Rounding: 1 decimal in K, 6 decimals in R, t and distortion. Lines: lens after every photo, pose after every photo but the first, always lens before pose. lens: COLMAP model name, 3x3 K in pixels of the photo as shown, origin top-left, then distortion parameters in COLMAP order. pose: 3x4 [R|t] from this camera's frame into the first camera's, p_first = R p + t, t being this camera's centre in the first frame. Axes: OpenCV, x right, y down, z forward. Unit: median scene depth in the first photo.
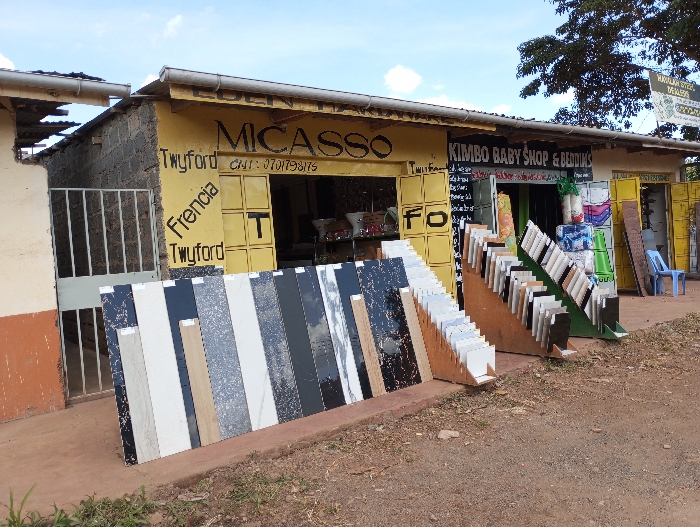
lens RADIAL K [[587.6, 0, 350.0], [0, 587.6, 263.5], [0, 0, 1]] dist [-0.001883, 0.051252]
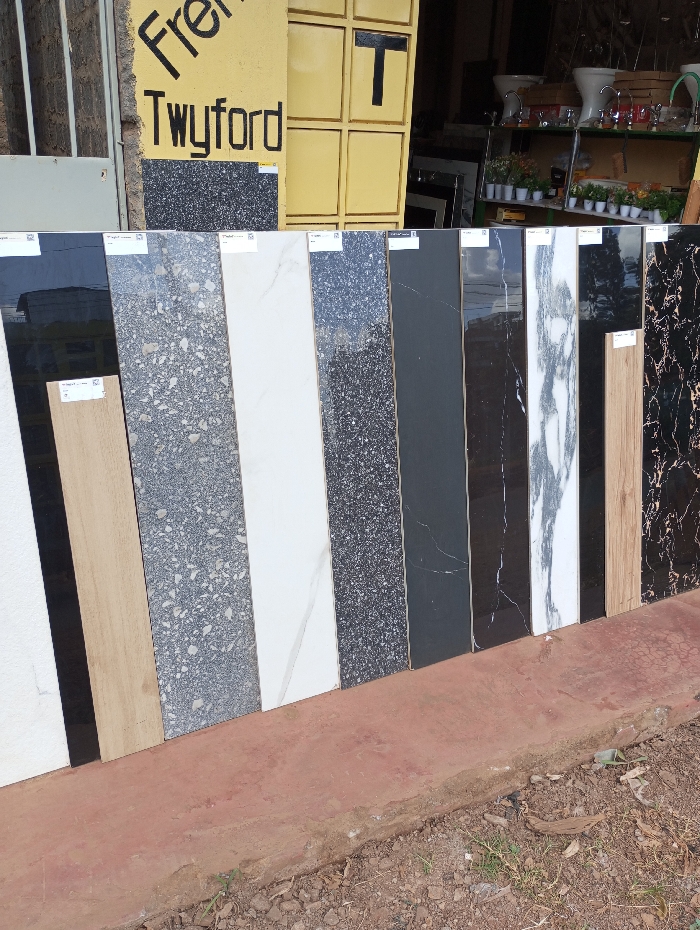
lens RADIAL K [[780.6, 0, 351.0], [0, 780.6, 460.7], [0, 0, 1]] dist [-0.001883, 0.051252]
pose [[0.973050, 0.190656, -0.129706, -0.060349], [-0.128199, 0.914826, 0.382961, -0.025615], [0.191672, -0.356012, 0.914613, 0.467831]]
